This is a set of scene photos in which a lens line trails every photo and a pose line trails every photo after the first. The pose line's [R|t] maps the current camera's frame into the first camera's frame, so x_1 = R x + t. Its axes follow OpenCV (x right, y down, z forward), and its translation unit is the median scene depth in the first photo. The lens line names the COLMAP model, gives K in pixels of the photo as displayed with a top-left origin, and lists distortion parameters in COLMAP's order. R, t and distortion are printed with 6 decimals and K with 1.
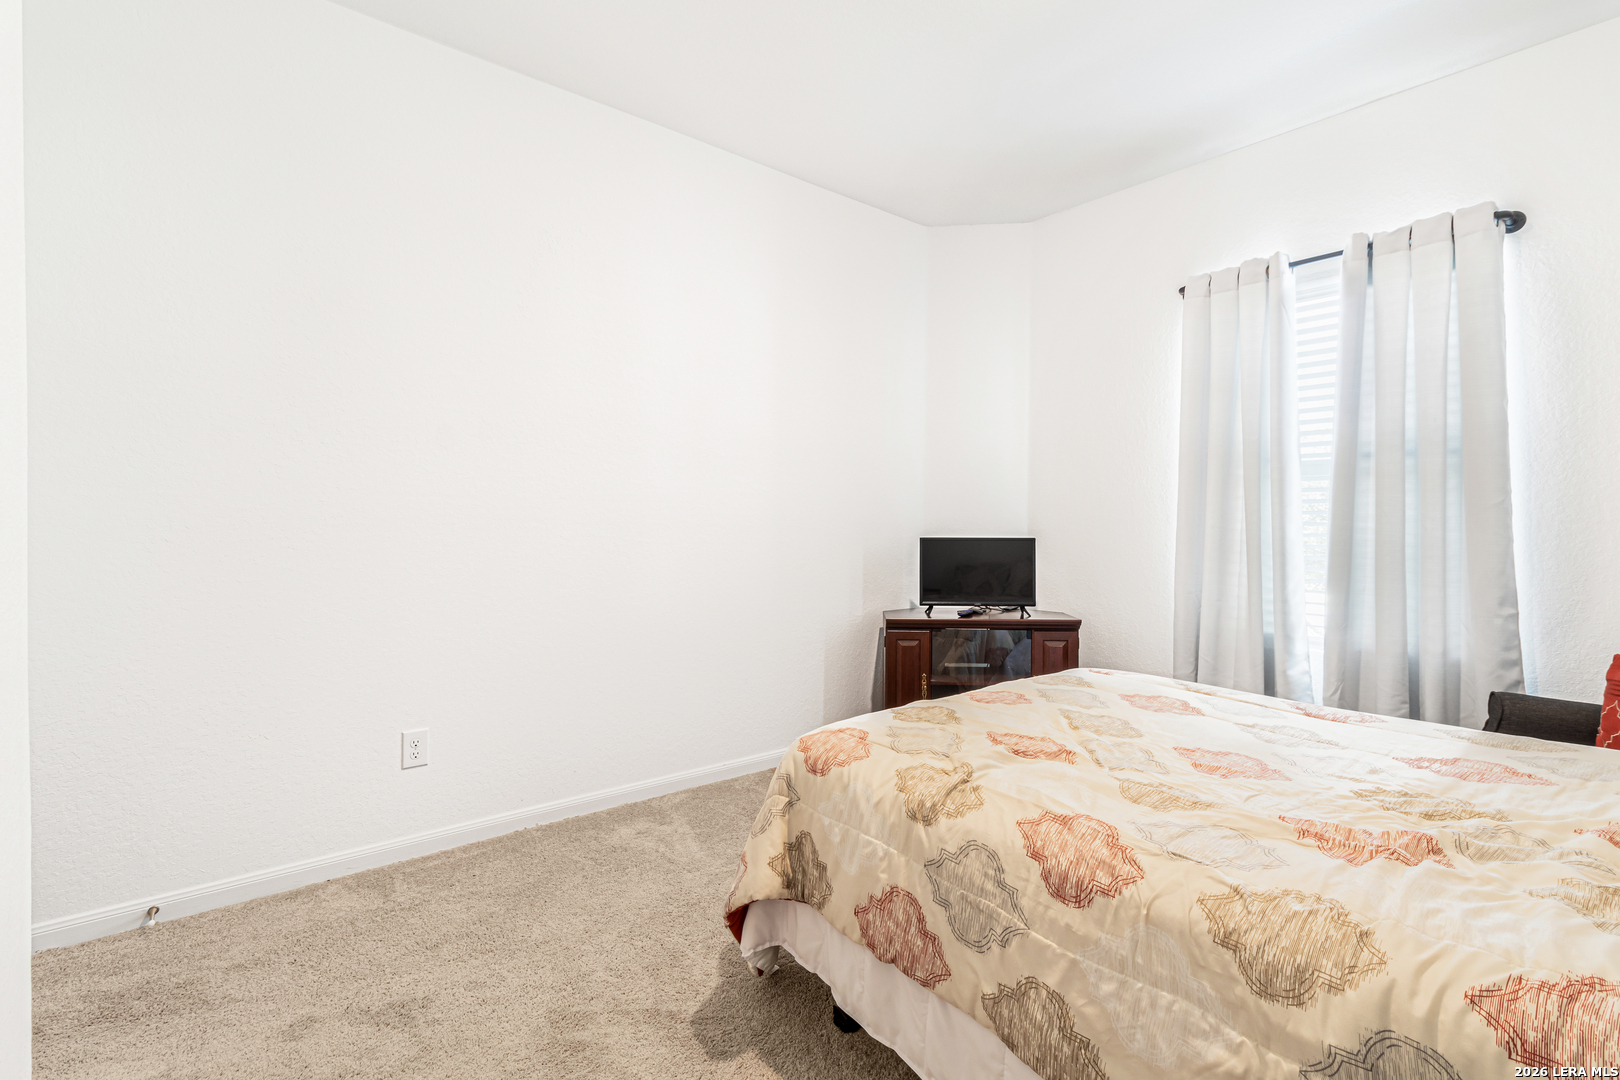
lens RADIAL K [[746.3, 0, 811.9], [0, 746.3, 530.0], [0, 0, 1]] dist [0.009952, -0.000197]
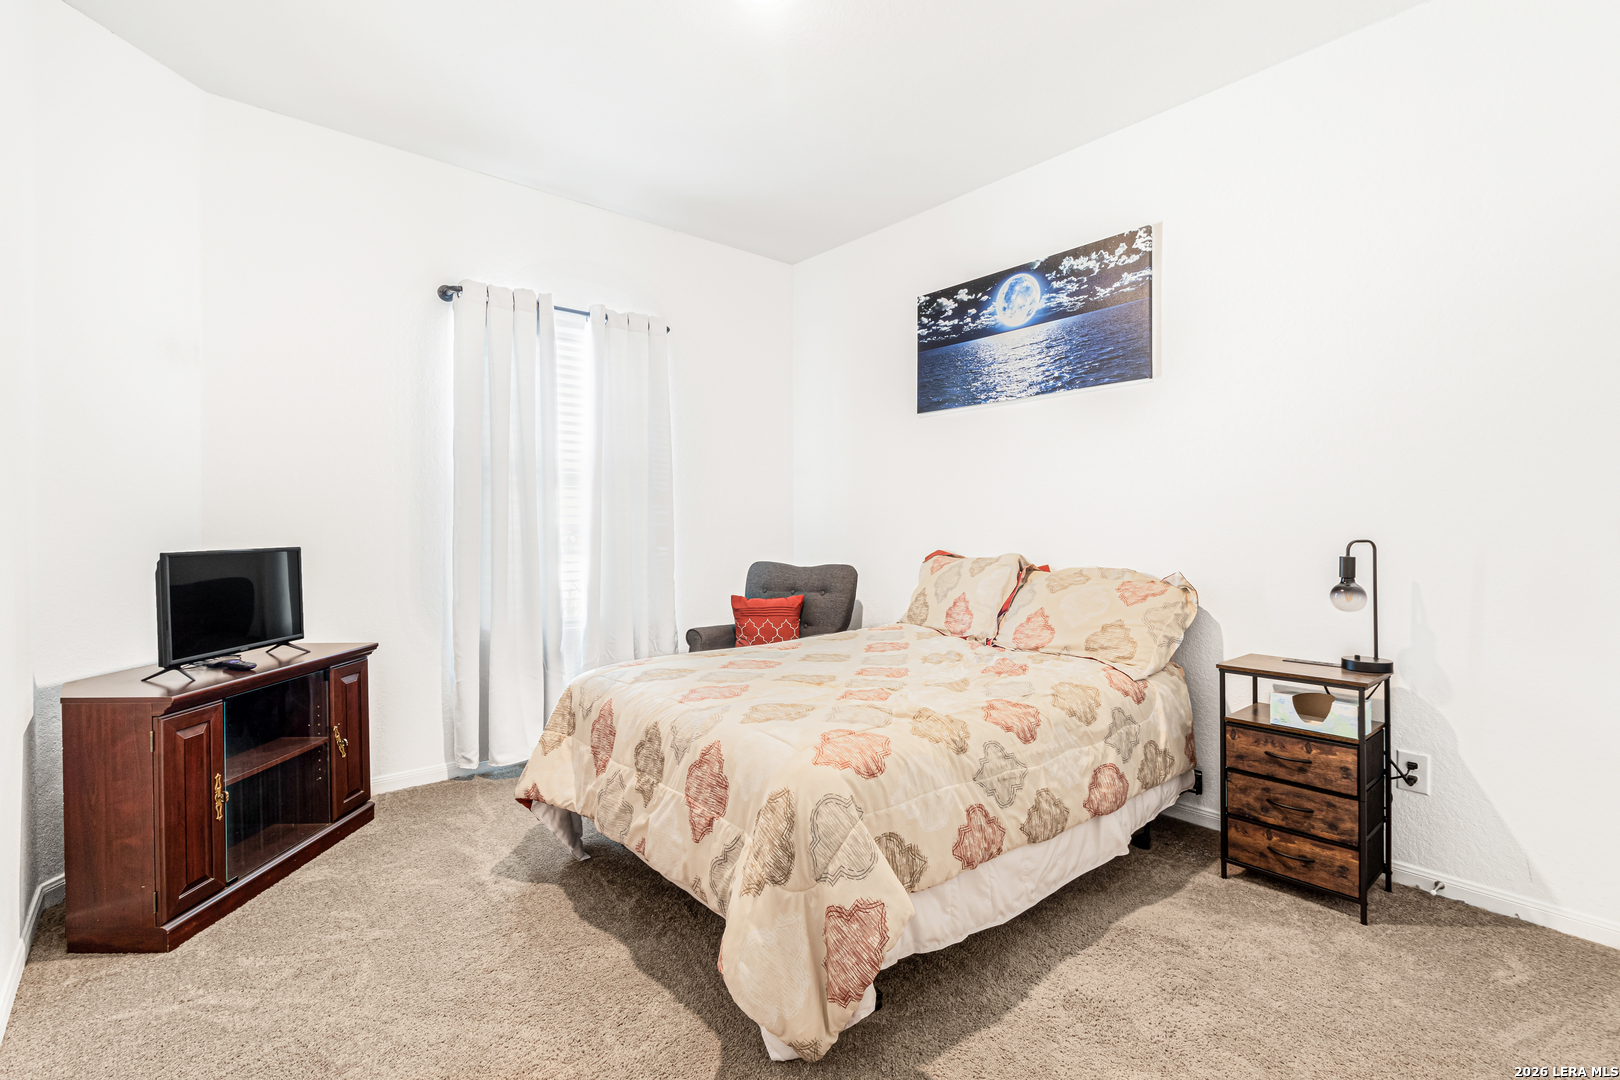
lens RADIAL K [[746.3, 0, 811.6], [0, 746.3, 535.0], [0, 0, 1]] dist [0.009952, -0.000197]
pose [[-0.020349, -0.016714, 0.999653, -1.273731], [0.013068, 0.999770, 0.016982, -0.019957], [-0.999708, 0.013410, -0.020126, 1.414514]]
